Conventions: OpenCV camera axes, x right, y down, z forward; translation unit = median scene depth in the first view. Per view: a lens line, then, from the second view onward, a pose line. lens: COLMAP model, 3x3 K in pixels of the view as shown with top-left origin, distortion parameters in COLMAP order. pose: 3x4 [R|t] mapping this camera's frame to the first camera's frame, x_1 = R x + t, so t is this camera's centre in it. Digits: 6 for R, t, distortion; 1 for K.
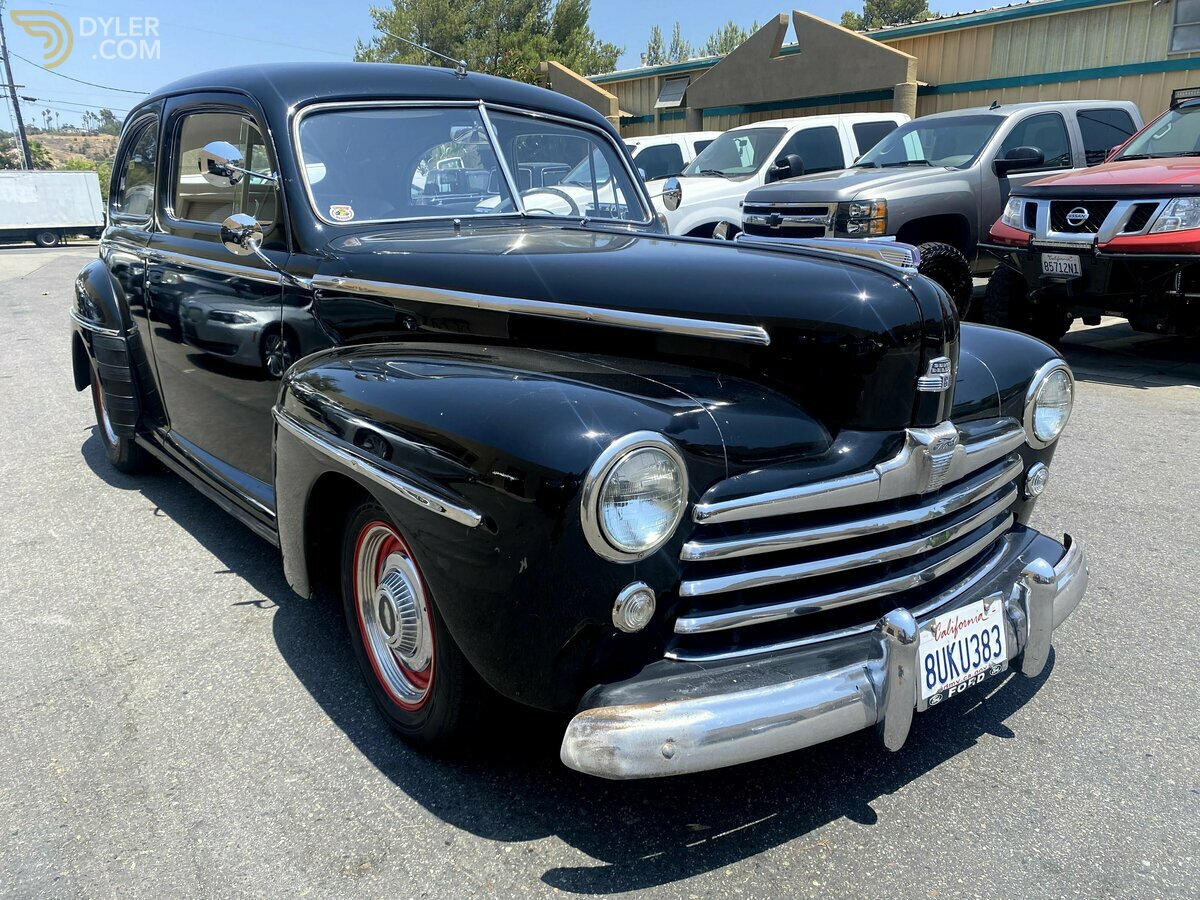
lens RADIAL K [[884.4, 0, 585.5], [0, 884.4, 450.3], [0, 0, 1]] dist [0.053272, -0.049678]
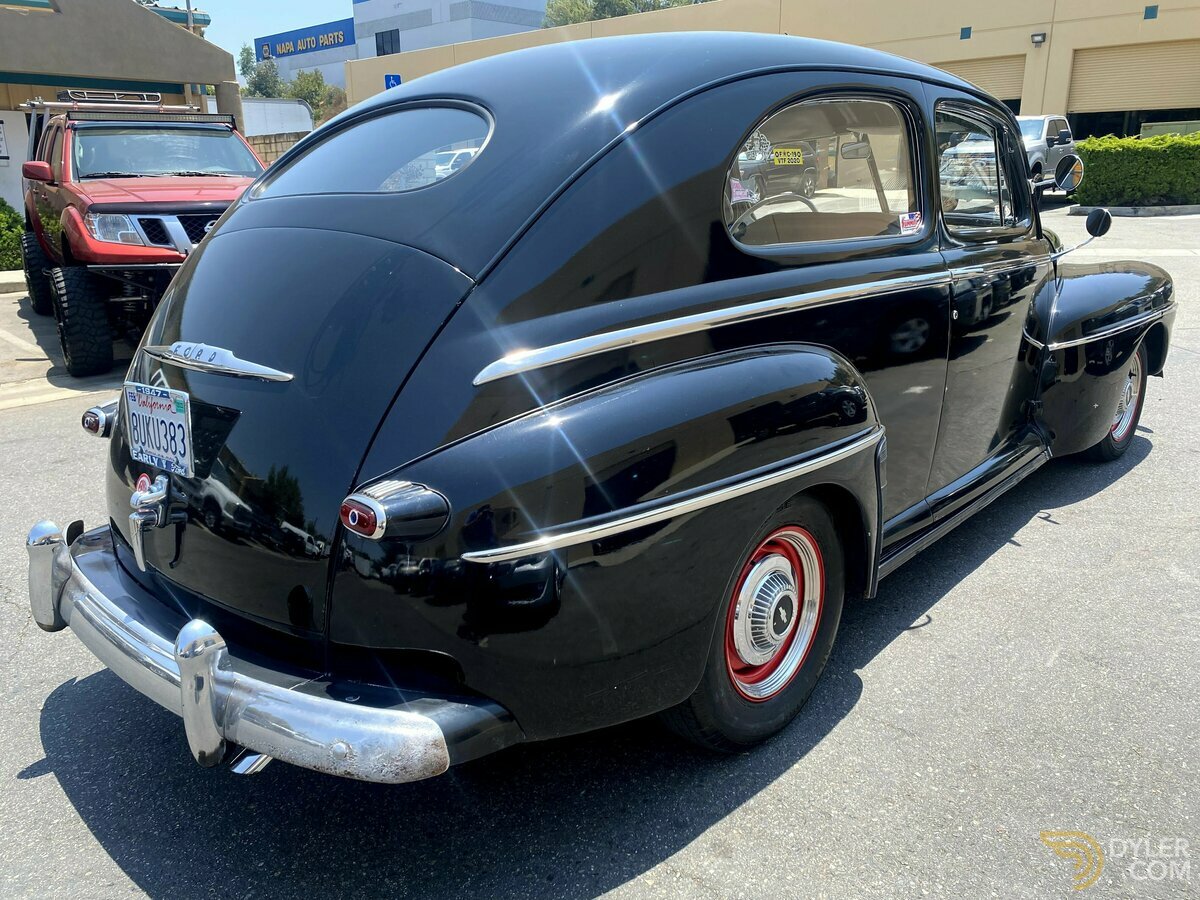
lens RADIAL K [[884.4, 0, 585.5], [0, 884.4, 450.3], [0, 0, 1]] dist [0.053272, -0.049678]
pose [[-0.130882, -0.272882, 0.953103, -0.512507], [0.293893, 0.907480, 0.300178, -0.171372], [-0.946835, 0.319398, -0.038575, 0.570831]]
